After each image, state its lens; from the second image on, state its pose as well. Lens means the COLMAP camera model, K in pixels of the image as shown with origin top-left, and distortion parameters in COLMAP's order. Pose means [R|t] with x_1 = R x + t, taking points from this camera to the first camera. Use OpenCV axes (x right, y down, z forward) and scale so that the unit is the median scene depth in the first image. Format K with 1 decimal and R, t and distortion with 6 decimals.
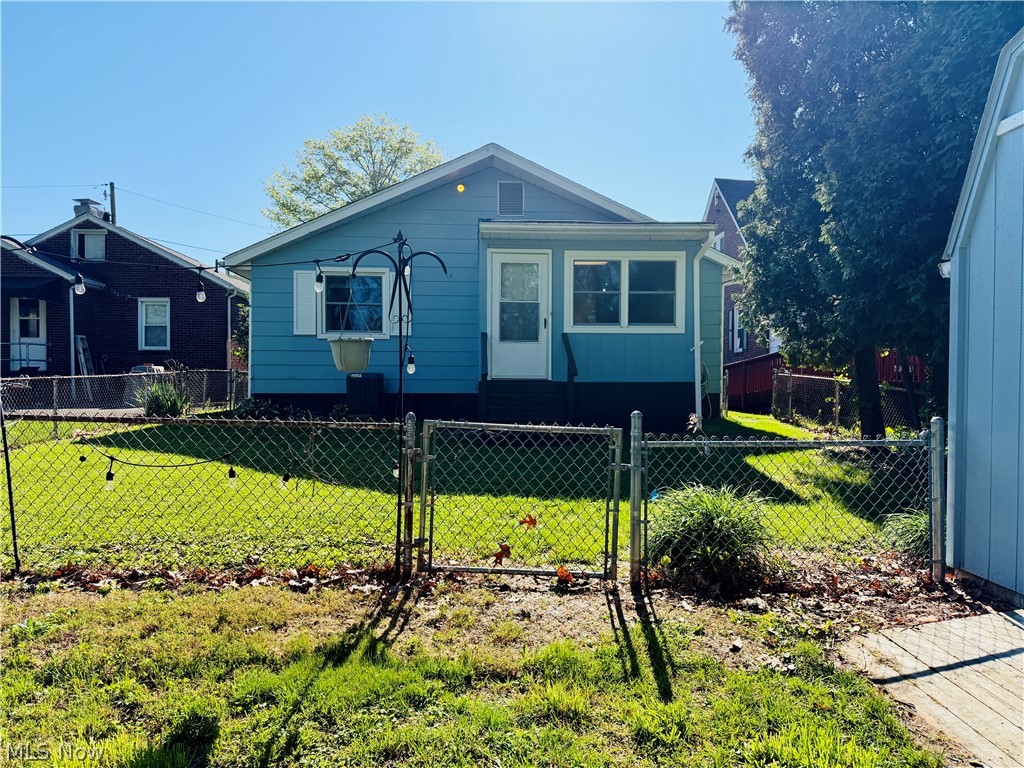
lens RADIAL K [[724.7, 0, 511.9], [0, 724.7, 382.4], [0, 0, 1]] dist [0.042801, -0.044509]
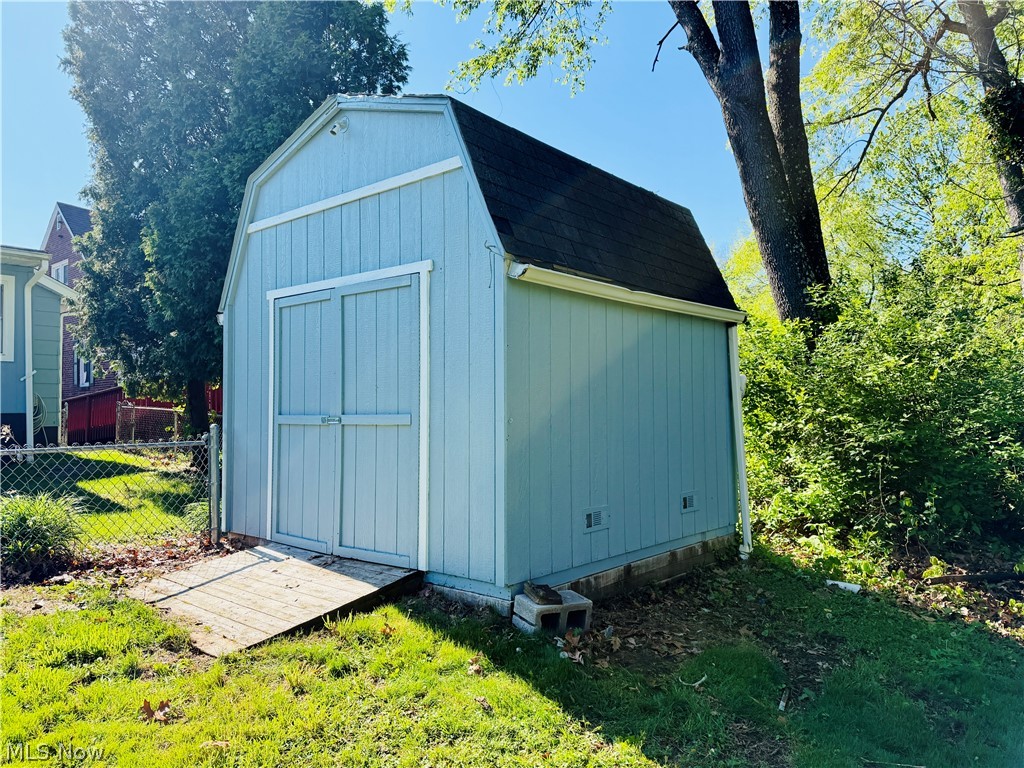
lens RADIAL K [[724.7, 0, 510.9], [0, 724.7, 388.0], [0, 0, 1]] dist [0.042801, -0.044509]
pose [[0.681835, 0.018626, 0.731269, -0.028686], [0.015754, 0.999070, -0.040136, 0.024614], [-0.731336, 0.038887, 0.680907, -0.205613]]
